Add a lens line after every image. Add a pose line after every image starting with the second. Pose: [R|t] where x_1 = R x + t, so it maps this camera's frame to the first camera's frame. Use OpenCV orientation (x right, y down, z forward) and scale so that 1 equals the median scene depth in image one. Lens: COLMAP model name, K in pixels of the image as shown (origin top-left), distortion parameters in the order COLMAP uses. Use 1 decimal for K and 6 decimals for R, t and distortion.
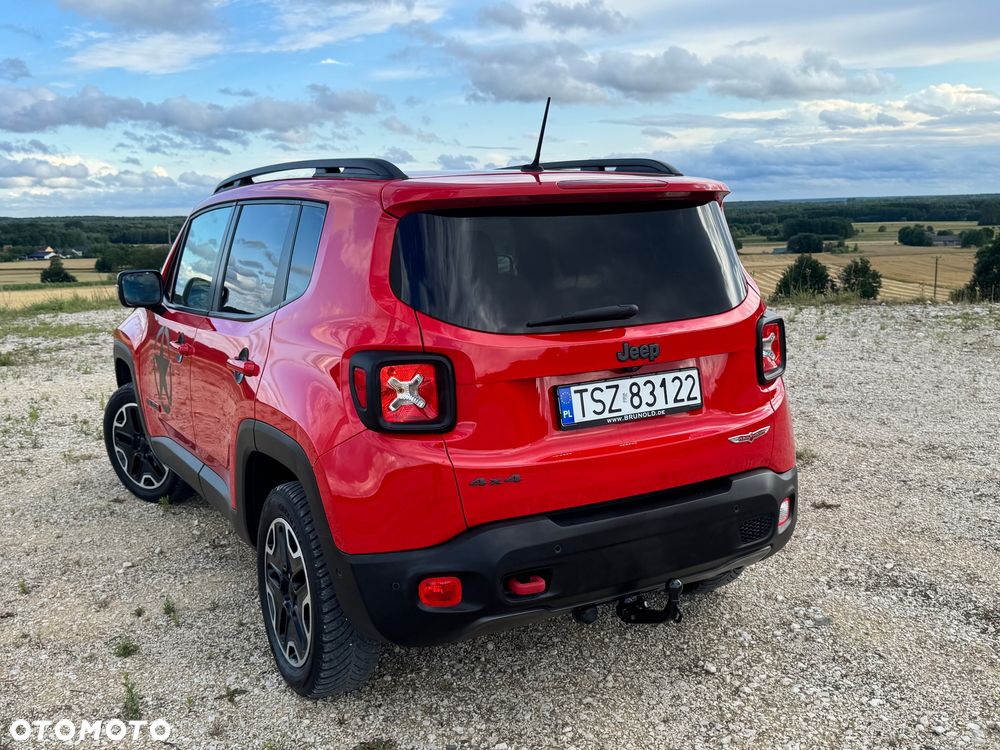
lens RADIAL K [[972.0, 0, 505.0], [0, 972.0, 388.2], [0, 0, 1]] dist [0.151768, -0.315444]
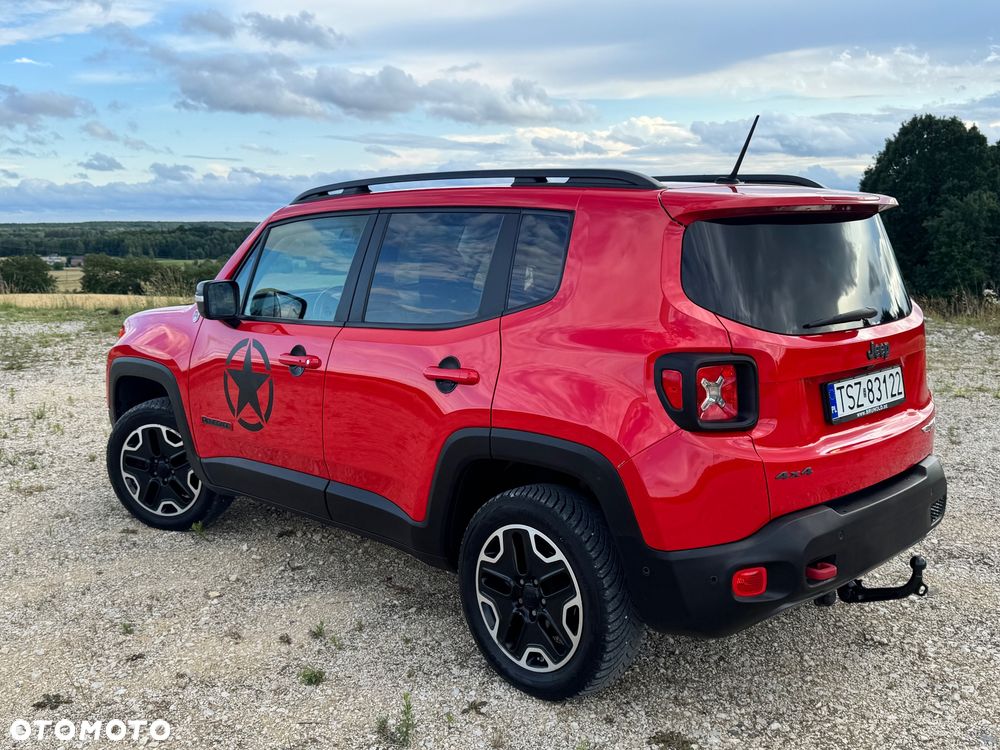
lens RADIAL K [[972.0, 0, 505.0], [0, 972.0, 388.2], [0, 0, 1]] dist [0.151768, -0.315444]
pose [[0.966917, -0.026307, 0.253730, -0.511170], [0.030383, 0.999464, -0.012157, 0.004901], [-0.253275, 0.019464, 0.967199, 0.038165]]
